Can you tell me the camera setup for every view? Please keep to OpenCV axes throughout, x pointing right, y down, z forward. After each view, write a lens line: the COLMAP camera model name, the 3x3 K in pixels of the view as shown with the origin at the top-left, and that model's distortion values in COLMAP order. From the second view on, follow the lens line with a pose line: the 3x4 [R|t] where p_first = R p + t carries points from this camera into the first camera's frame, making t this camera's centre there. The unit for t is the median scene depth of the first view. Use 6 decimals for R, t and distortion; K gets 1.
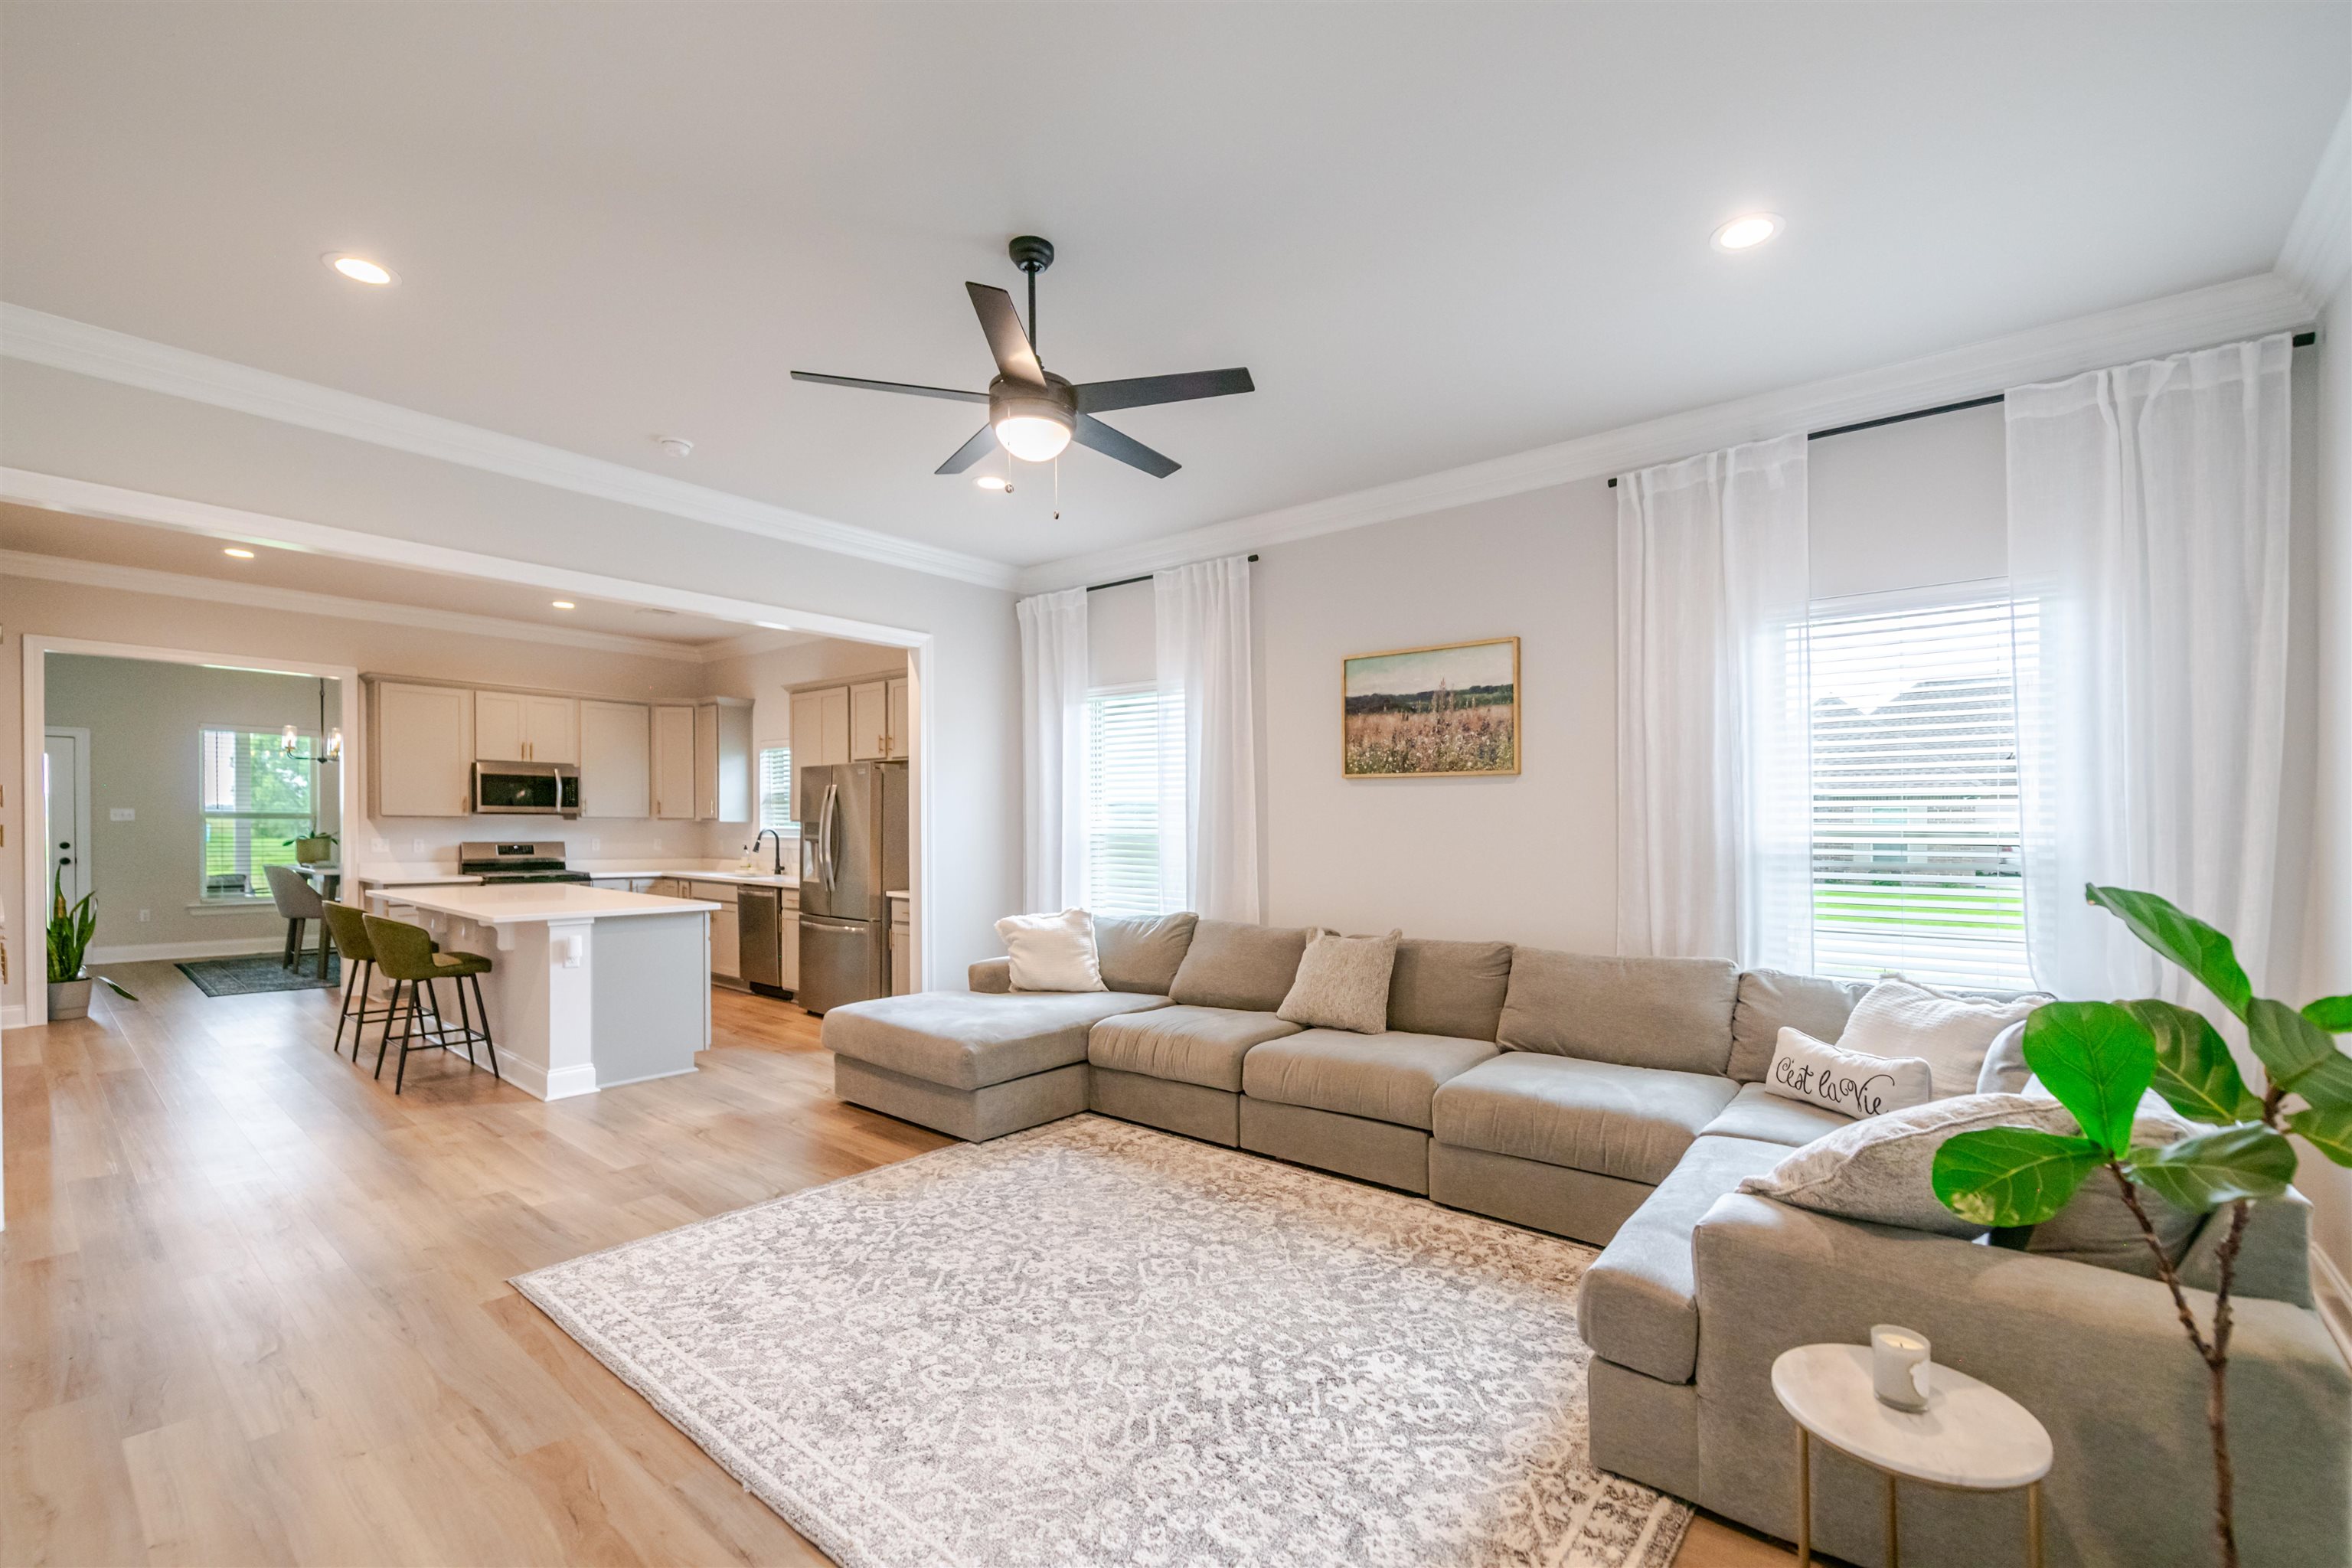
lens RADIAL K [[984.0, 0, 1186.1], [0, 984.0, 846.6], [0, 0, 1]] dist [-0.000711, -0.000573]
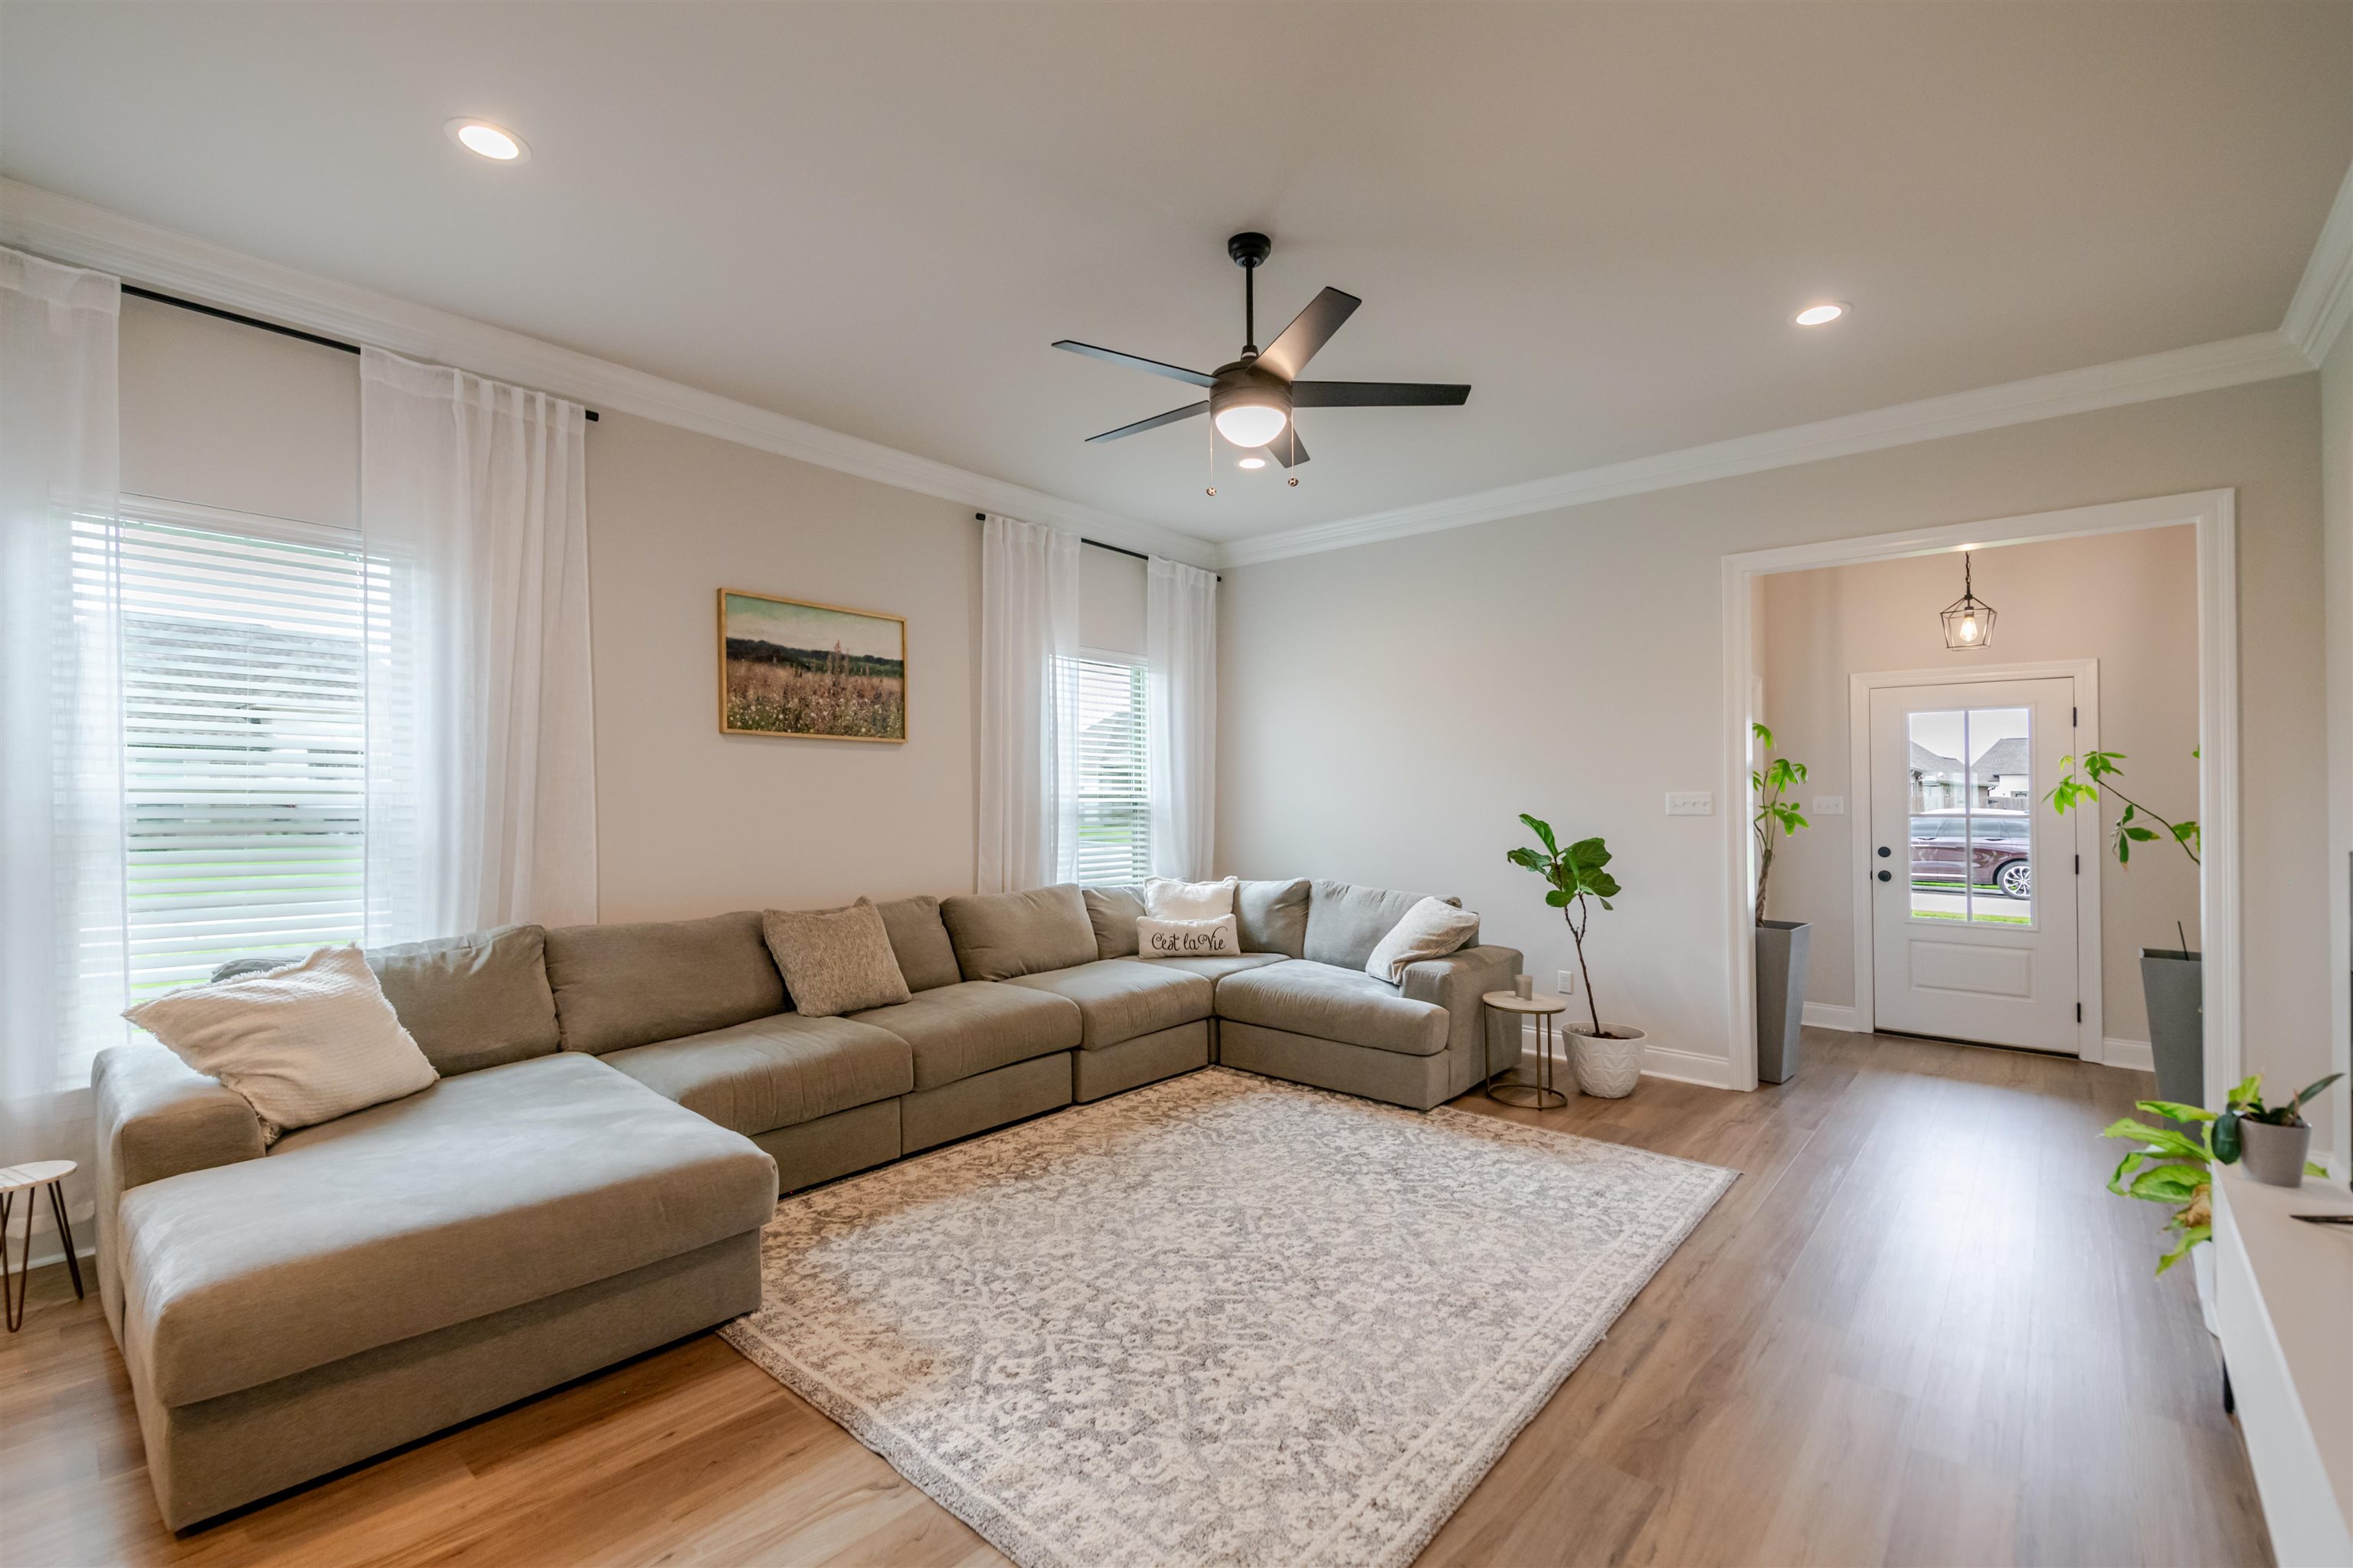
lens RADIAL K [[999.8, 0, 1176.5], [0, 999.8, 784.0], [0, 0, 1]] dist [0.011623, -0.000176]
pose [[0.039638, 0.003530, 0.999208, -0.740392], [0.011834, 0.999922, -0.004002, -0.019362], [-0.999144, 0.011984, 0.039594, 0.630413]]
